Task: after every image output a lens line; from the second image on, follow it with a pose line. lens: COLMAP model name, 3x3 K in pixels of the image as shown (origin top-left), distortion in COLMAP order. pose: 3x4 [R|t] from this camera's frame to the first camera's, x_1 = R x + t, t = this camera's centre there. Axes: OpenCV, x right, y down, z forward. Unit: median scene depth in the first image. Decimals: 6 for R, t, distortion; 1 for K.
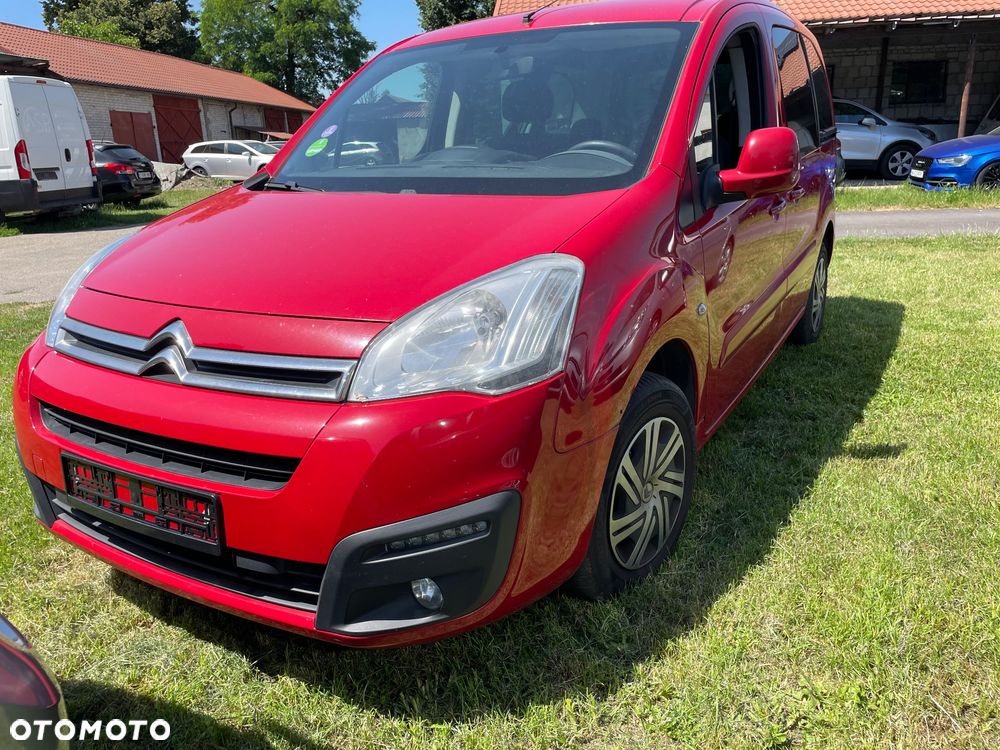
lens RADIAL K [[771.1, 0, 491.4], [0, 771.1, 363.4], [0, 0, 1]] dist [0.084678, -0.113991]
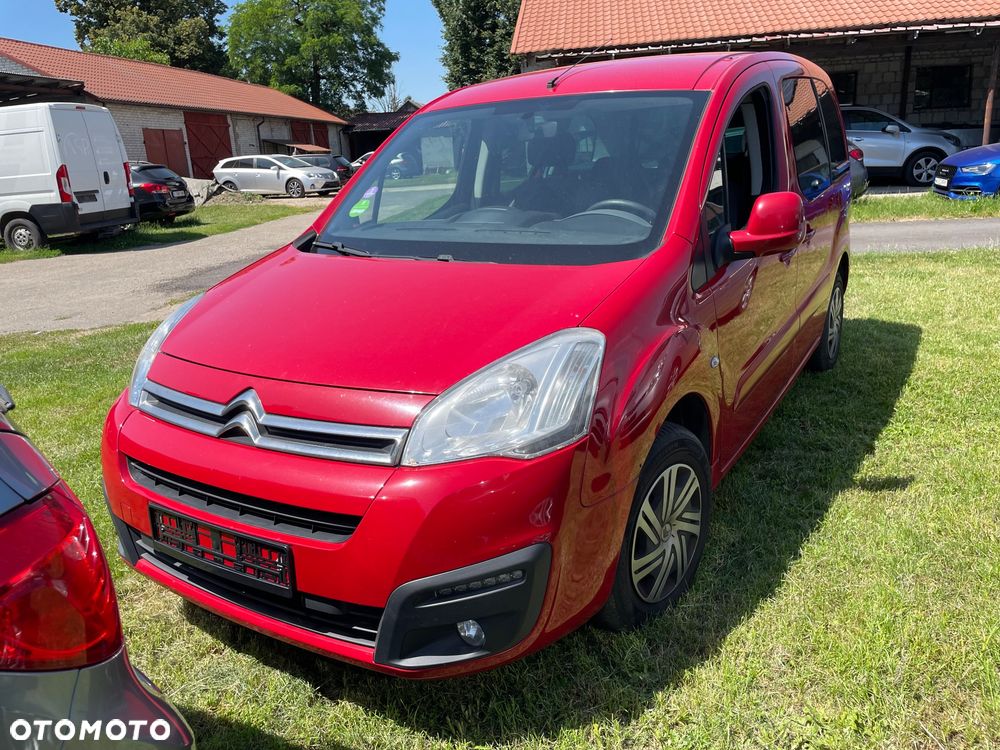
lens RADIAL K [[771.1, 0, 489.3], [0, 771.1, 363.9], [0, 0, 1]] dist [0.084678, -0.113991]
pose [[0.999368, -0.009953, -0.034129, -0.008085], [0.009876, 0.999948, -0.002419, -0.062768], [0.034151, 0.002080, 0.999415, -0.095081]]
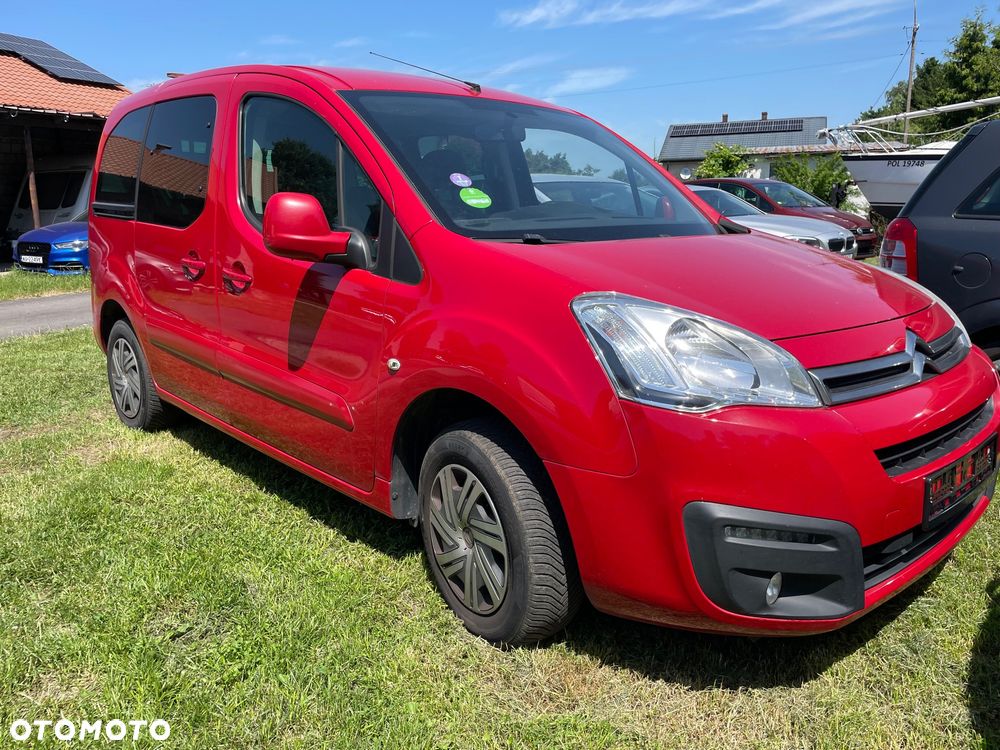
lens RADIAL K [[771.1, 0, 504.7], [0, 771.1, 373.9], [0, 0, 1]] dist [0.084678, -0.113991]
pose [[0.268372, -0.176202, 0.947064, -1.220341], [0.273326, 0.956654, 0.100533, -0.197791], [-0.923726, 0.231877, 0.304899, 0.881372]]
